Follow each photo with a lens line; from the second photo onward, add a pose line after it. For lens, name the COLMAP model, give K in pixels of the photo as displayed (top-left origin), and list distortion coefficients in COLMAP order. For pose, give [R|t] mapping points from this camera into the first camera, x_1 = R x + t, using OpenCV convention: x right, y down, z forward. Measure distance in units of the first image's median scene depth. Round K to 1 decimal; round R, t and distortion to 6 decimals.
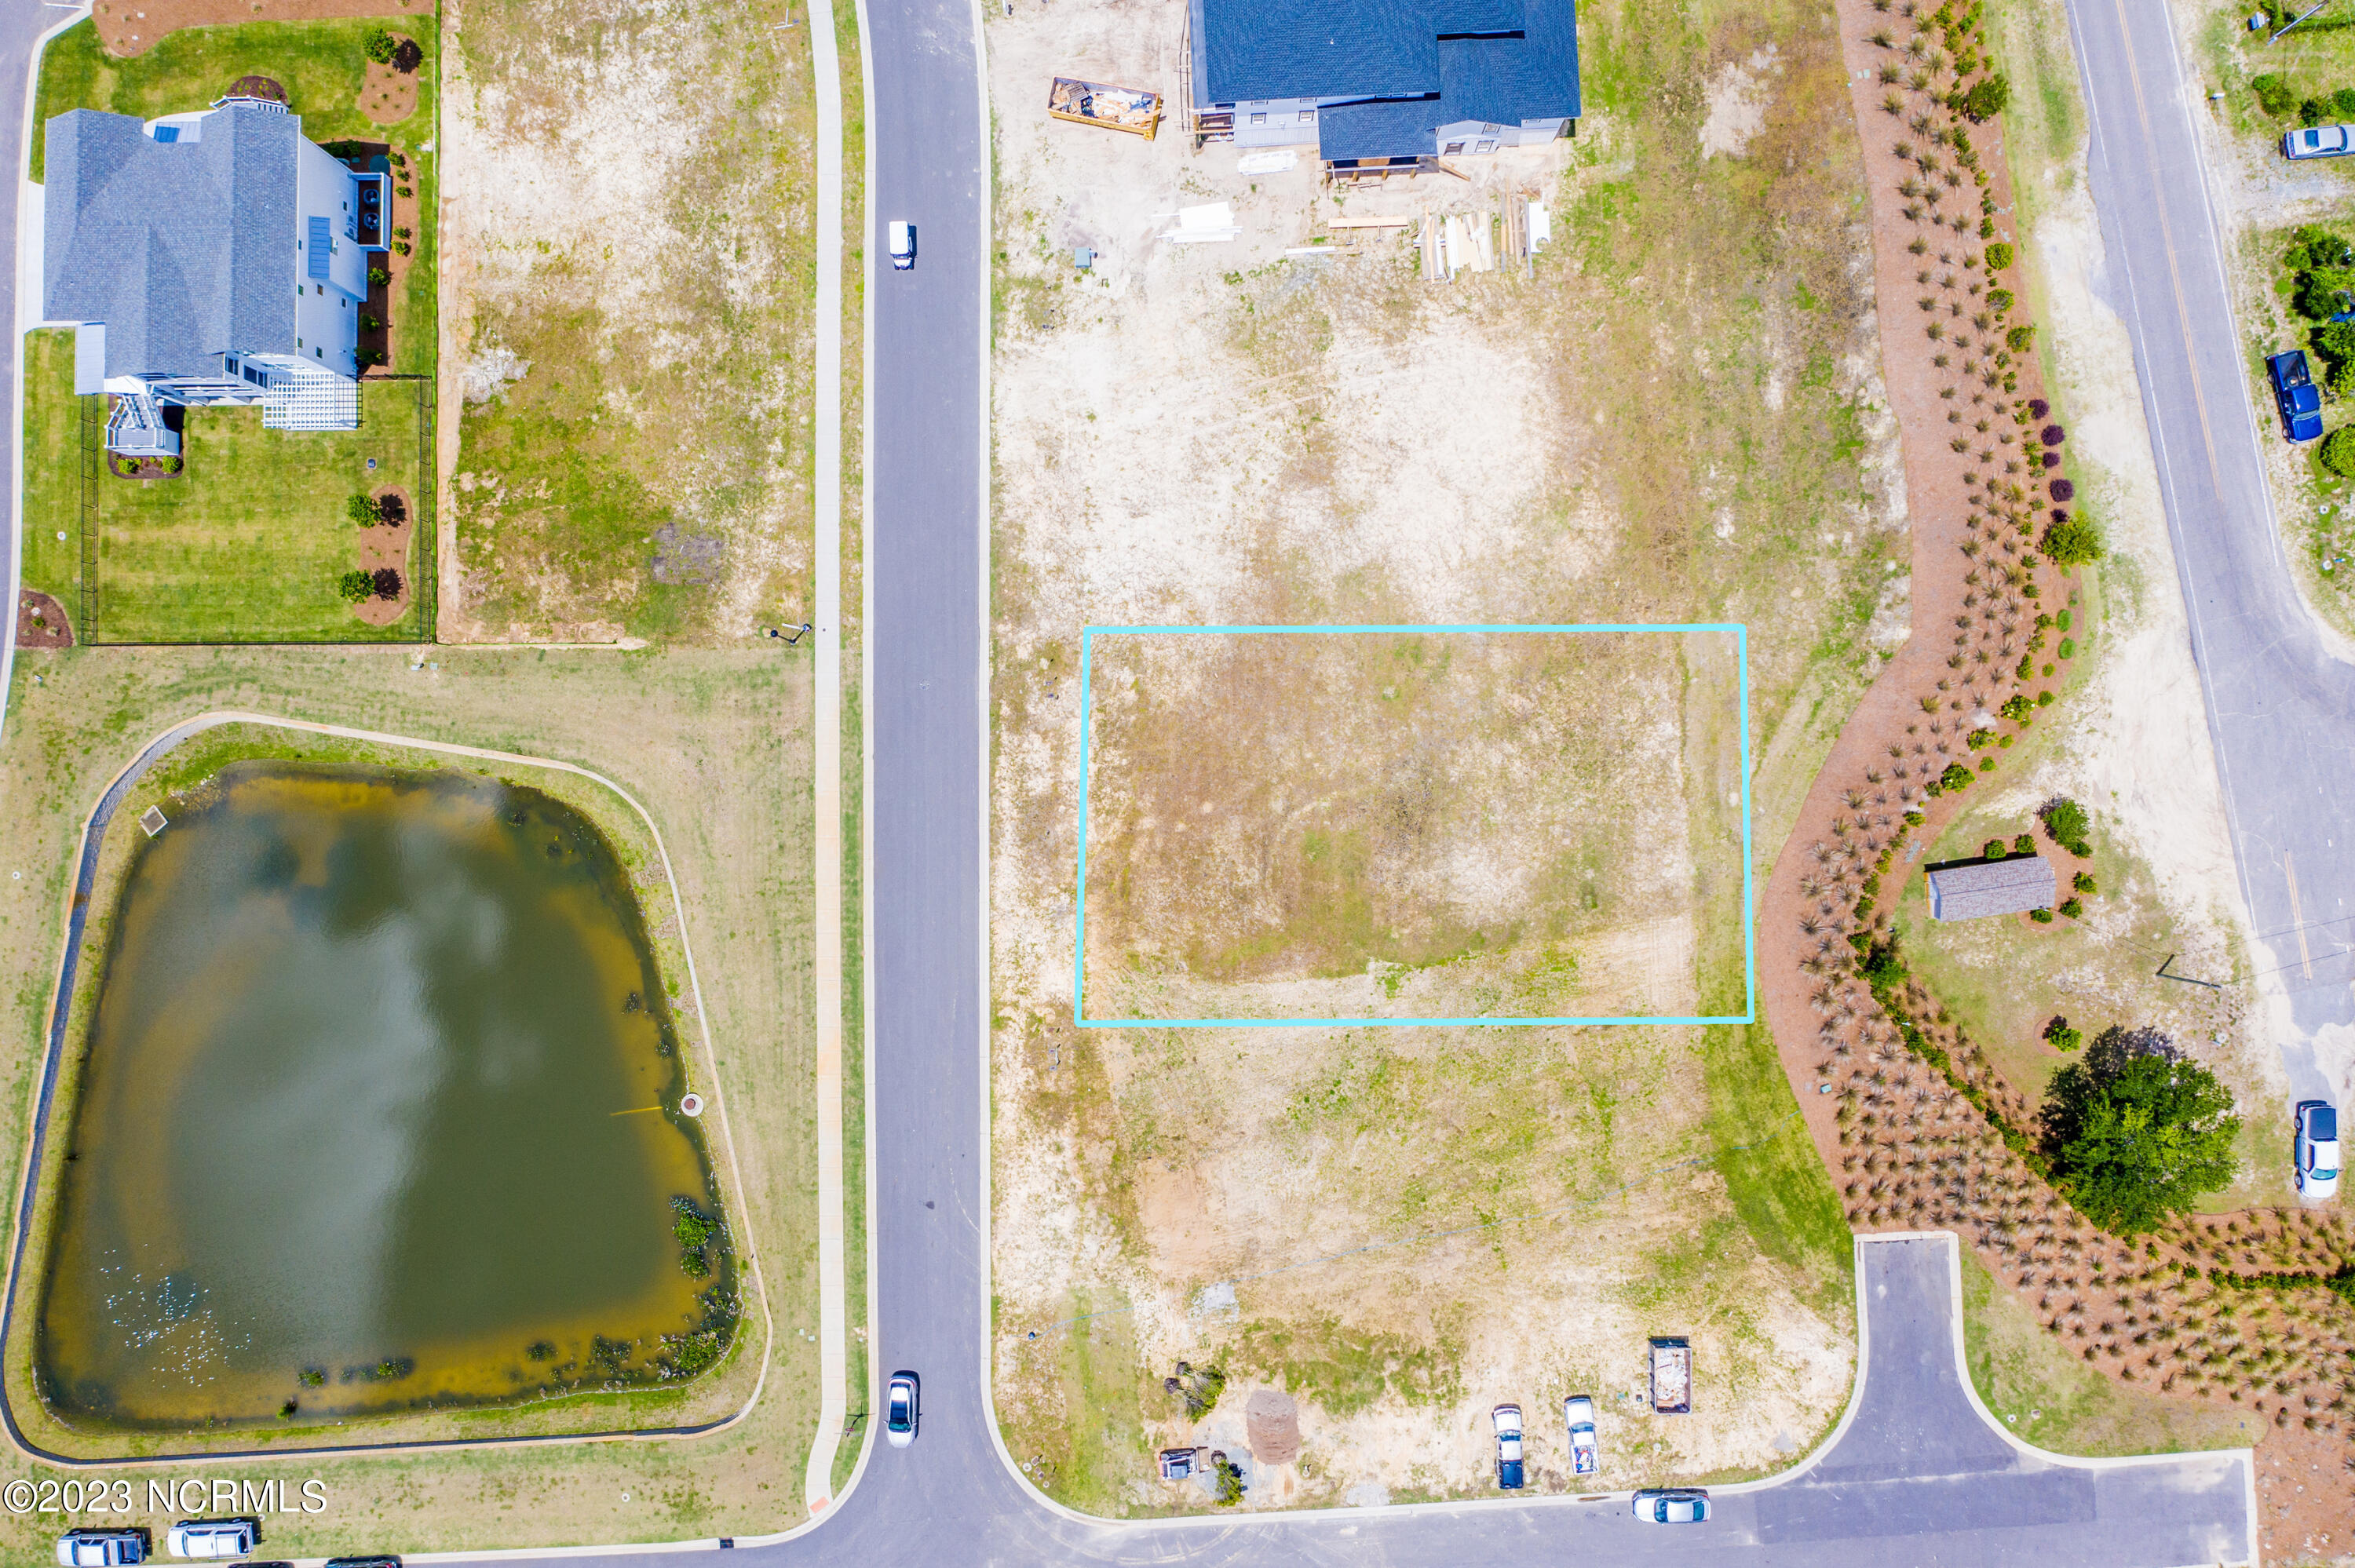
lens RADIAL K [[1858.9, 0, 1177.5], [0, 1858.9, 784.0], [0, 0, 1]] dist [-0.028666, 0.000627]
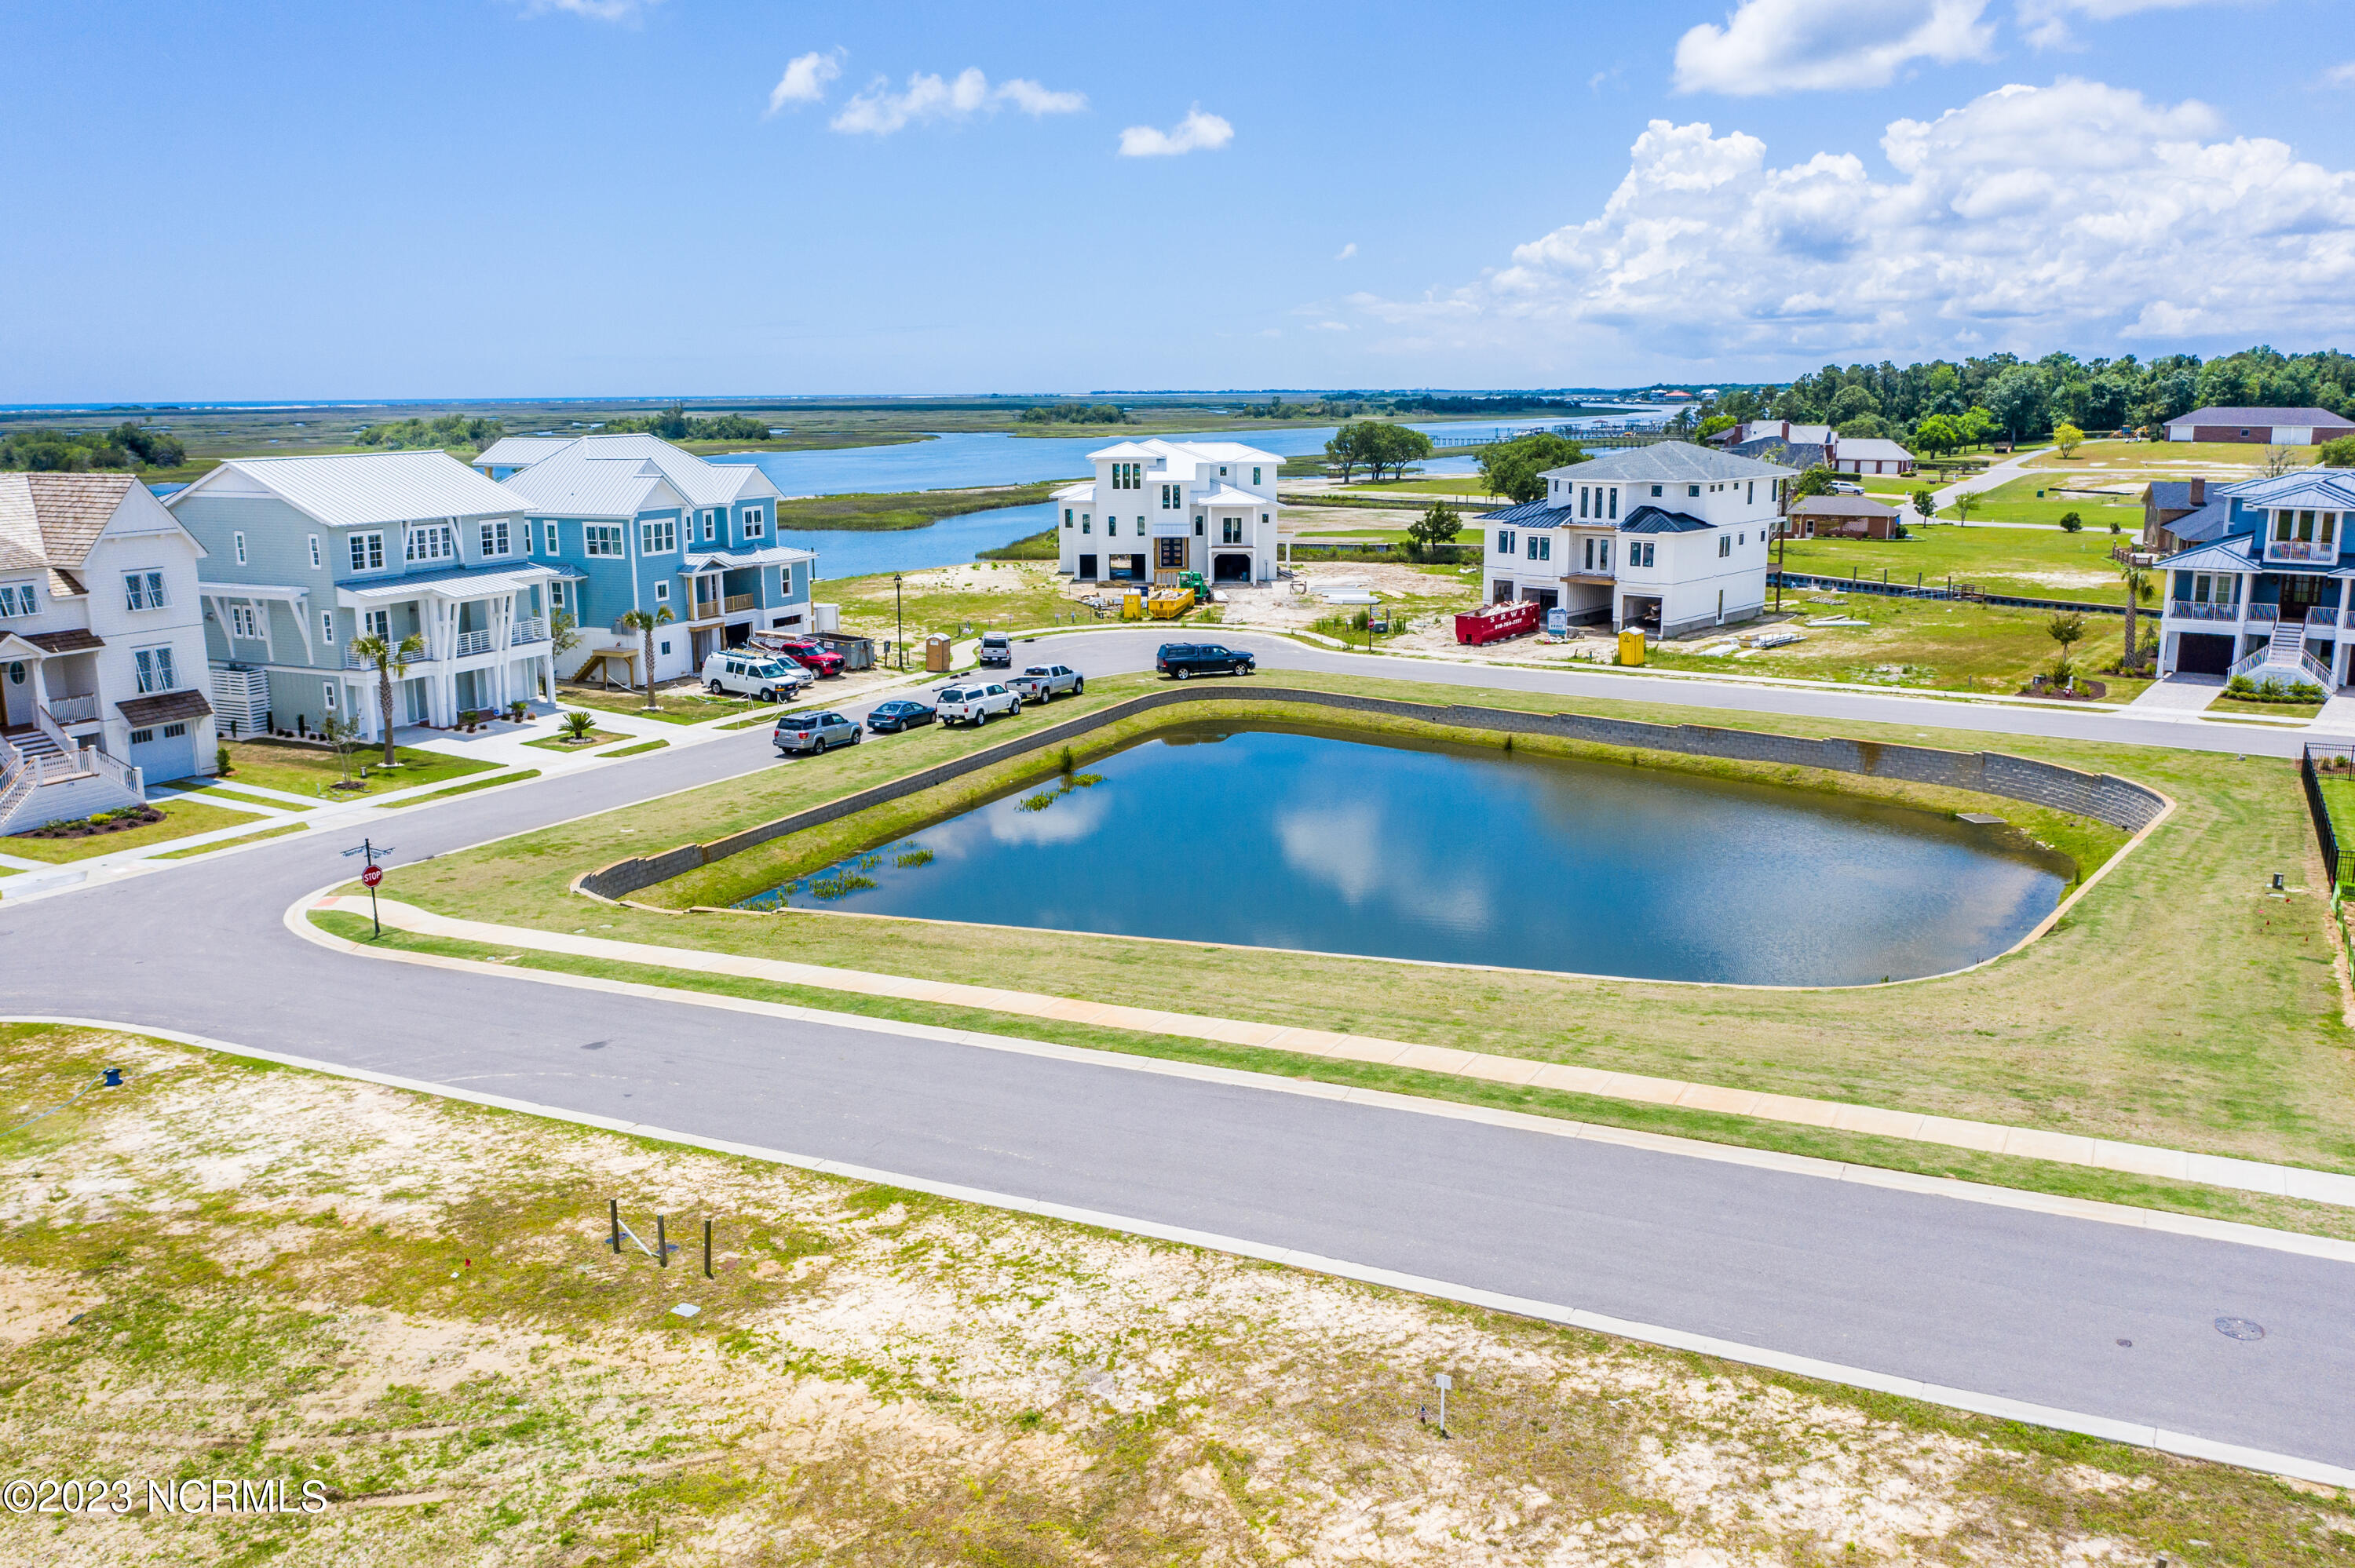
lens RADIAL K [[1845.6, 0, 1177.5], [0, 1845.6, 784.0], [0, 0, 1]] dist [-0.030157, -0.000331]
pose [[-0.486498, 0.199846, -0.850518, 0.108375], [-0.873484, -0.090548, 0.478359, -0.040475], [0.018585, 0.975634, 0.218614, 0.882822]]
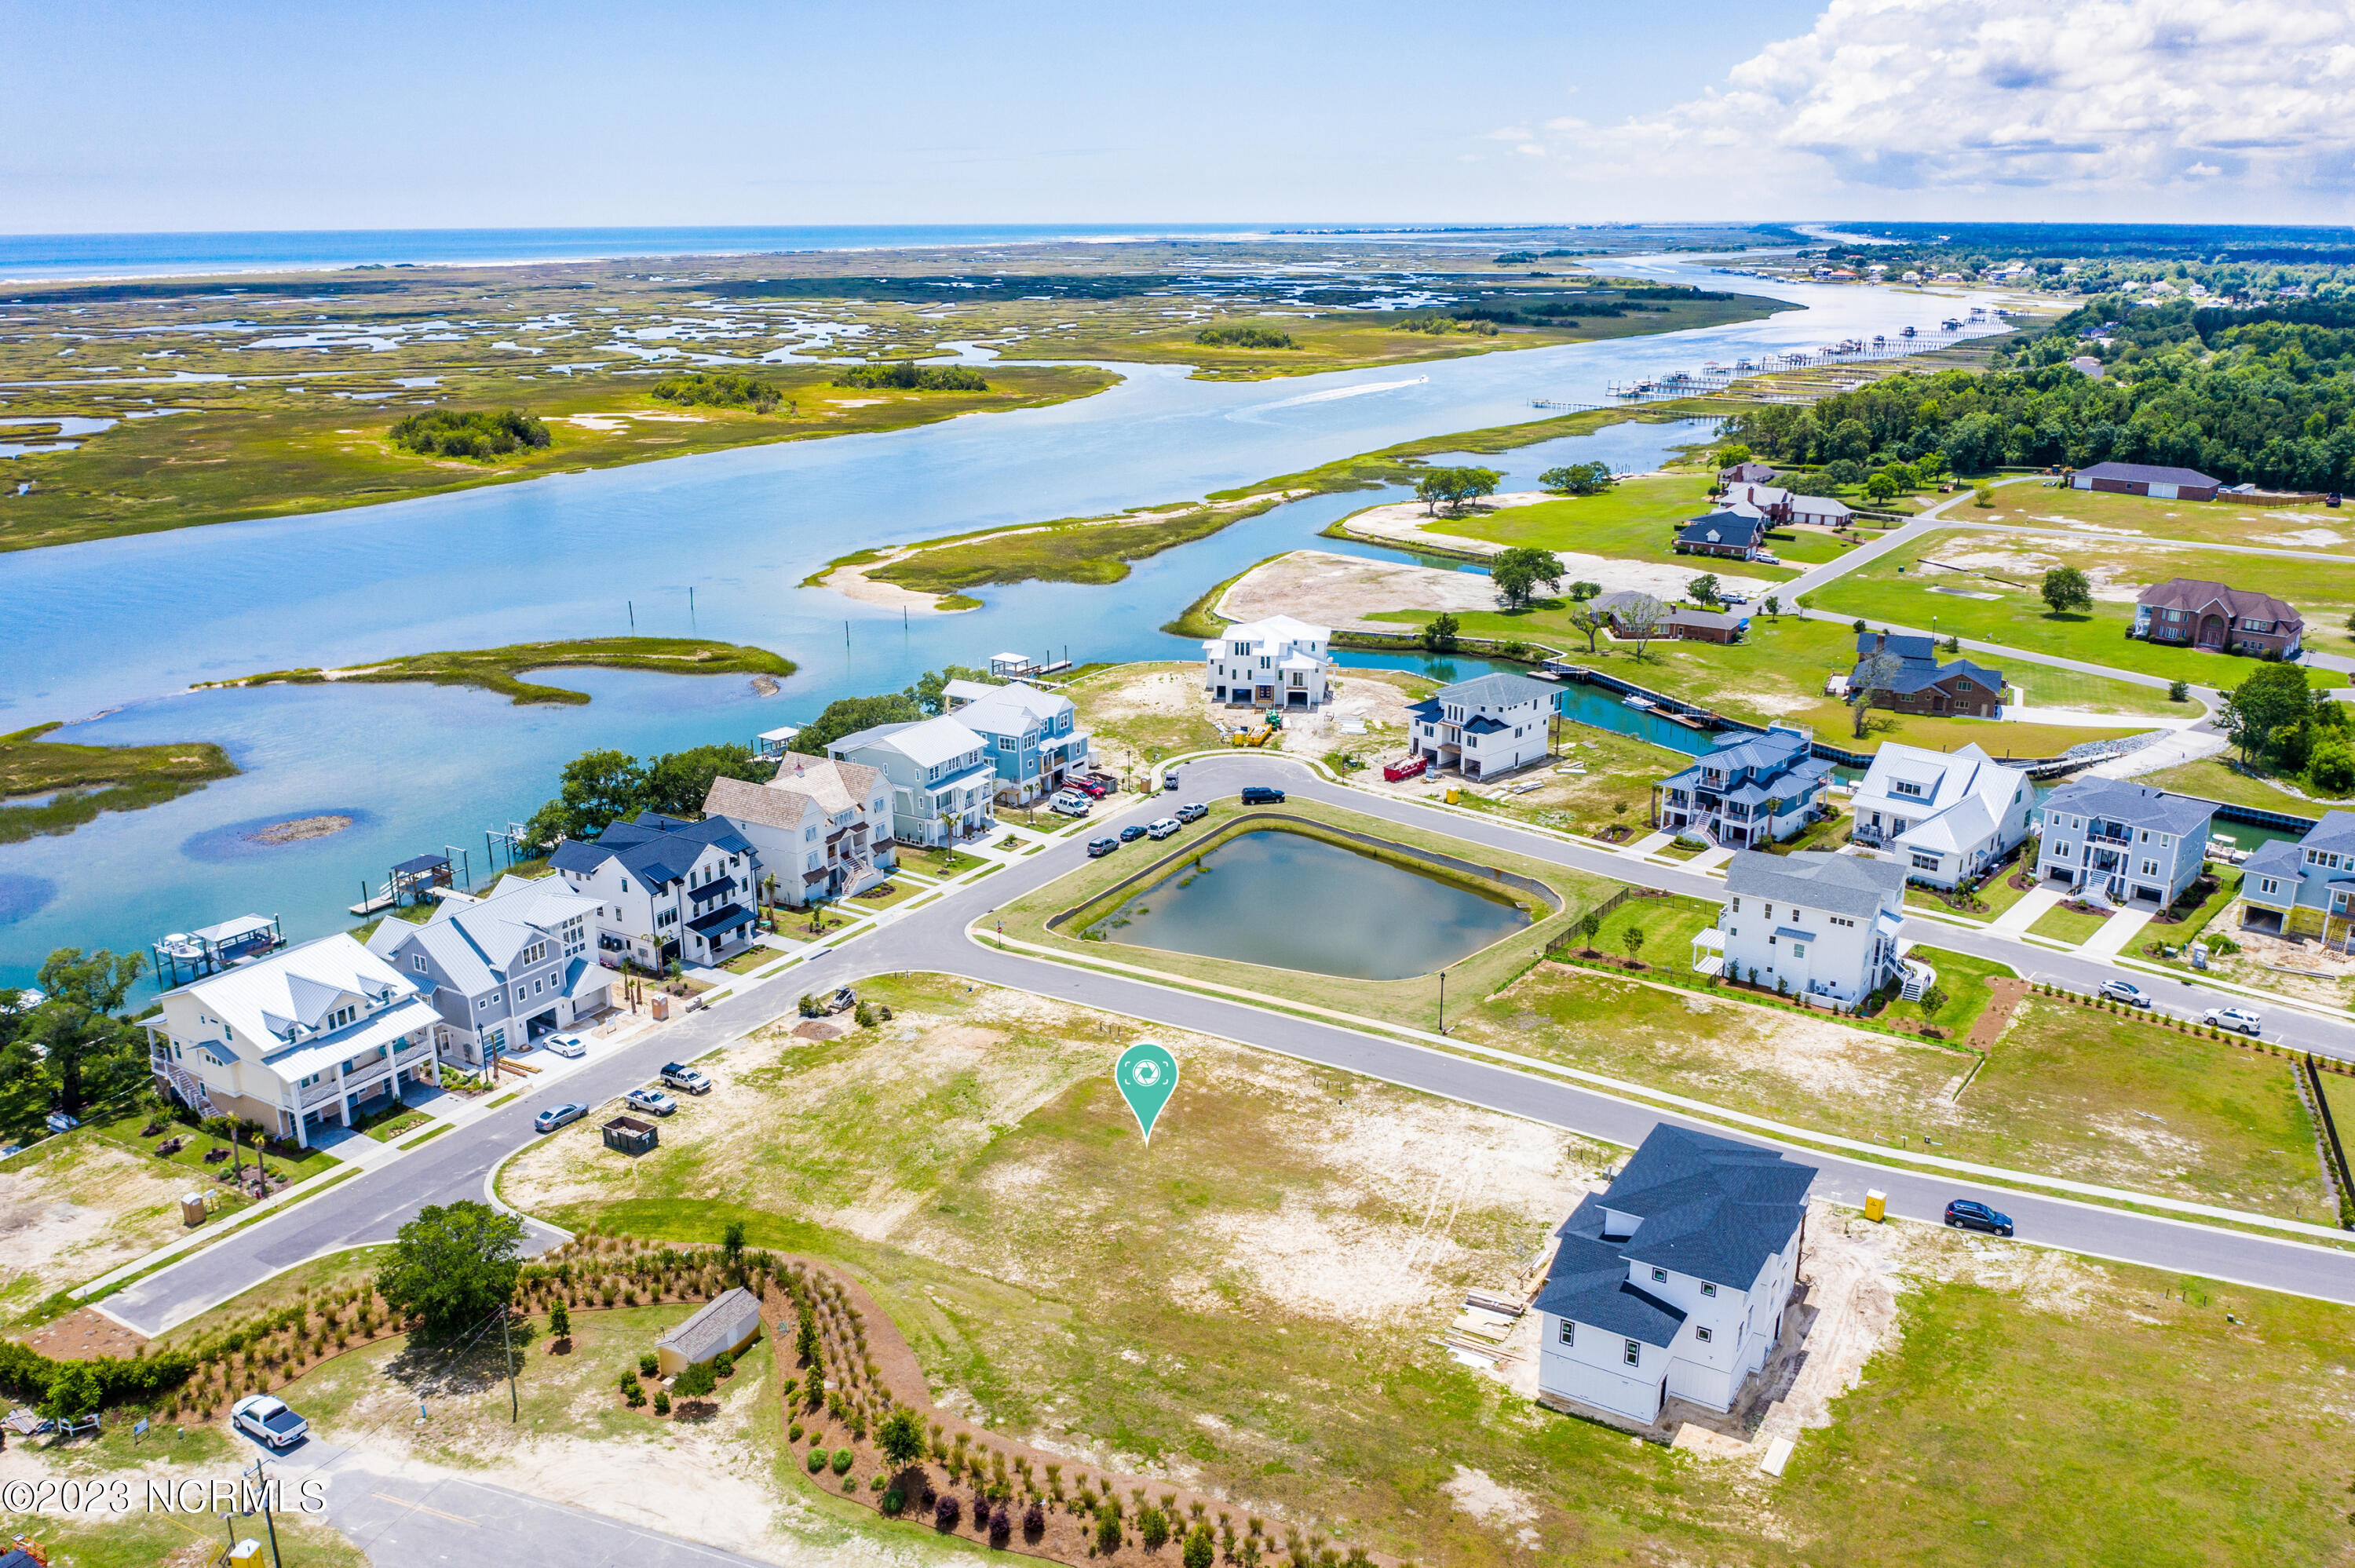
lens RADIAL K [[1845.6, 0, 1177.5], [0, 1845.6, 784.0], [0, 0, 1]] dist [-0.030157, -0.000331]
pose [[-0.567495, 0.259222, -0.781507, 0.999400], [-0.823209, -0.159479, 0.544879, -0.669098], [0.016611, 0.952560, 0.303897, 0.371625]]
